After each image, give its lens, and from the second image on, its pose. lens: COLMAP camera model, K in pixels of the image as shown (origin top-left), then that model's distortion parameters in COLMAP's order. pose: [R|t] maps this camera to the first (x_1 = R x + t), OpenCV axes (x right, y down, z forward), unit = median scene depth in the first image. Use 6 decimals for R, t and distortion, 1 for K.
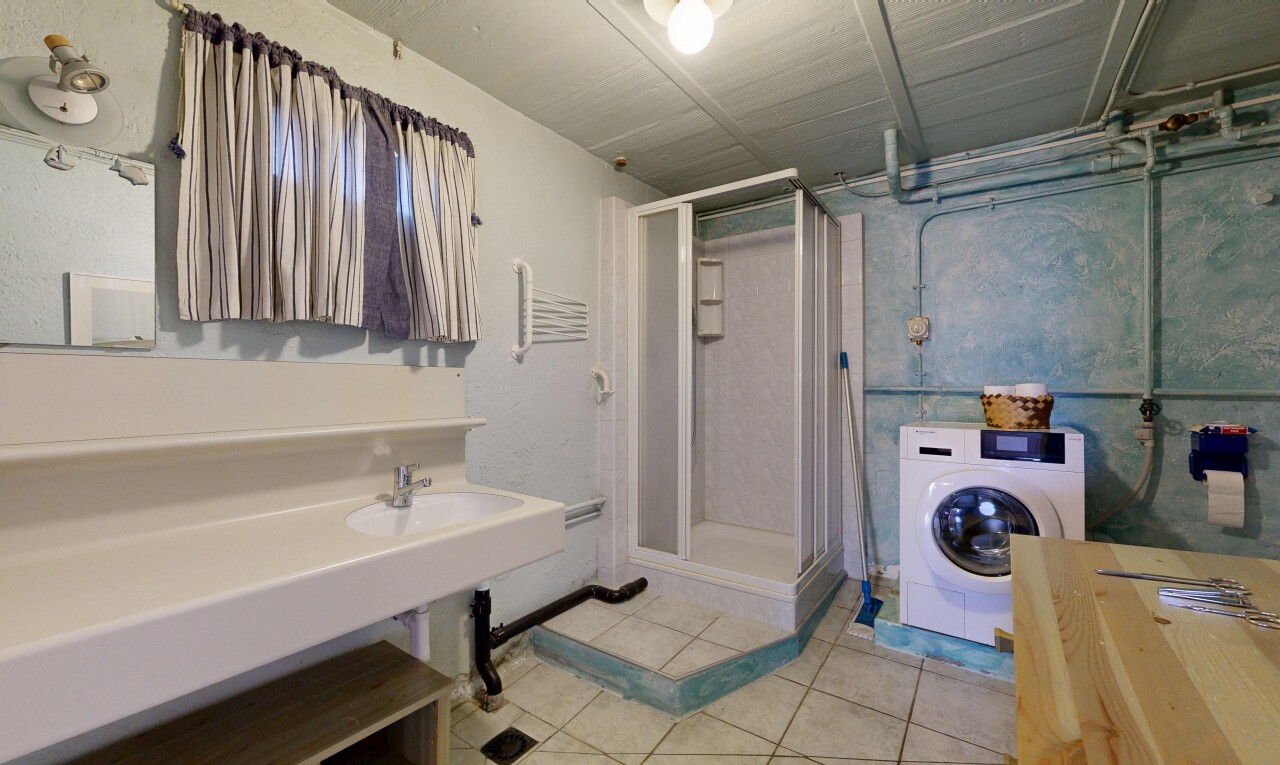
lens RADIAL K [[496.6, 0, 639.9], [0, 496.6, 385.9], [0, 0, 1]] dist [0.002476, 0.000059]
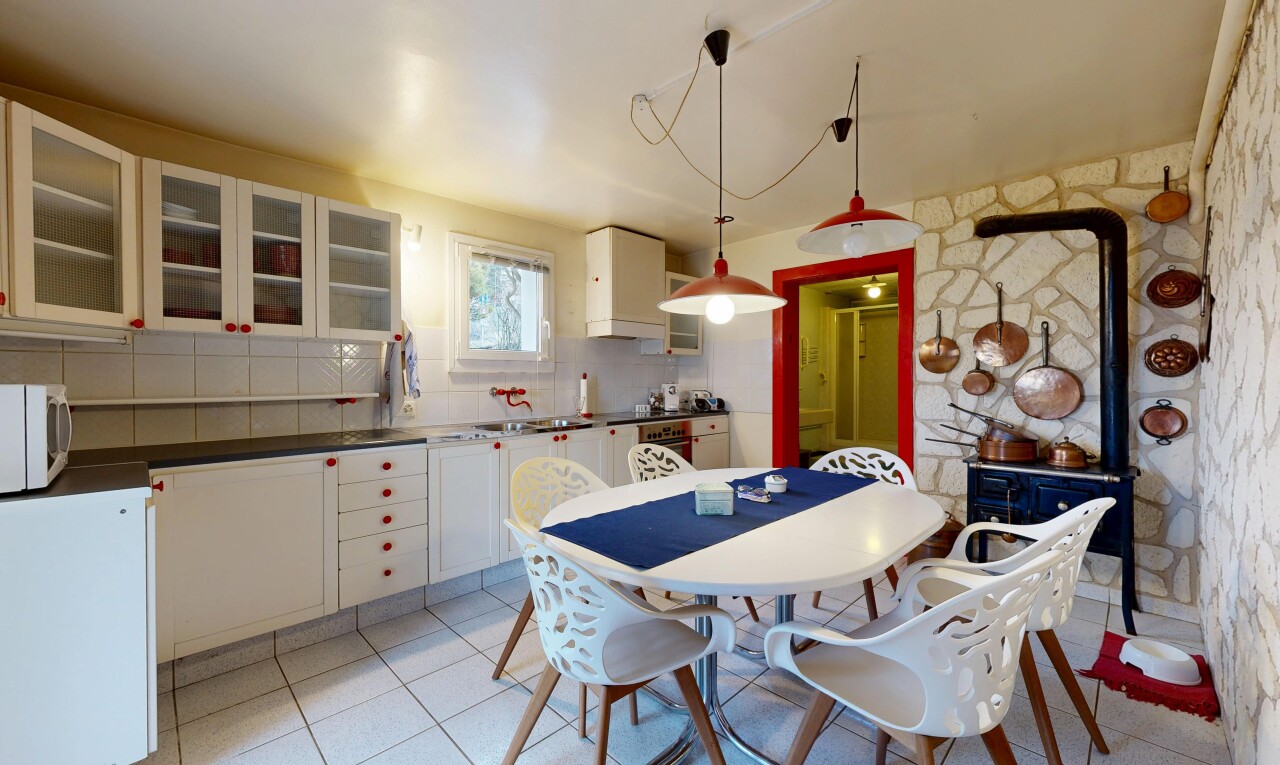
lens RADIAL K [[496.6, 0, 630.6], [0, 496.6, 377.4], [0, 0, 1]] dist [0.002476, 0.000059]
pose [[0.985084, 0.000380, -0.172076, -0.629431], [-0.000496, 1.000000, -0.000636, -0.001313], [0.172076, 0.000712, 0.985083, -1.793448]]
